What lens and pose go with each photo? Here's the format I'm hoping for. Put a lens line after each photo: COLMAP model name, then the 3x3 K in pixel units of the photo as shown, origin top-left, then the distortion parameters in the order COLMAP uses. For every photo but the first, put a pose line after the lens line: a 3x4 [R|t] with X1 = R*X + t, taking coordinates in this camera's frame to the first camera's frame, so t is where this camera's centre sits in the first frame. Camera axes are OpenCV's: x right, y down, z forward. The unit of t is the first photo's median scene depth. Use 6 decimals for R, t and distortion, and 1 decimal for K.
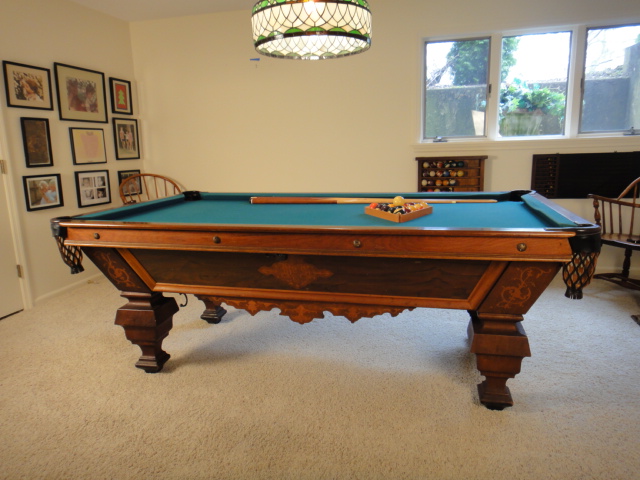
lens RADIAL K [[453.0, 0, 318.6], [0, 453.0, 235.5], [0, 0, 1]] dist [0.003150, -0.002211]
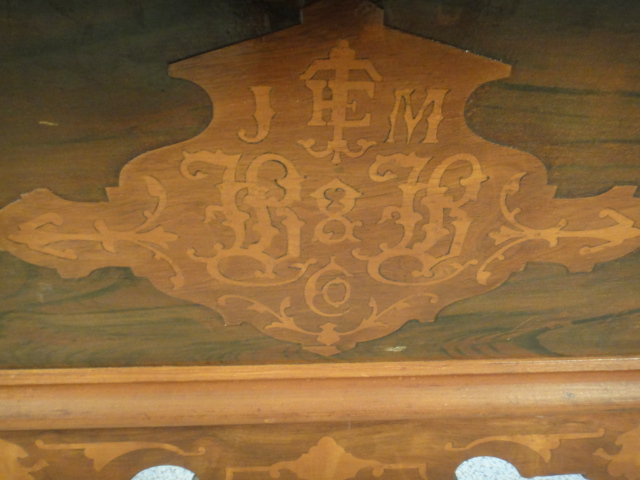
lens RADIAL K [[453.0, 0, 326.5], [0, 453.0, 234.1], [0, 0, 1]] dist [0.003150, -0.002211]
pose [[0.956856, -0.044795, 0.287090, -0.077086], [0.024873, 0.997046, 0.072670, 0.062686], [-0.289497, -0.062394, 0.955143, 0.783555]]
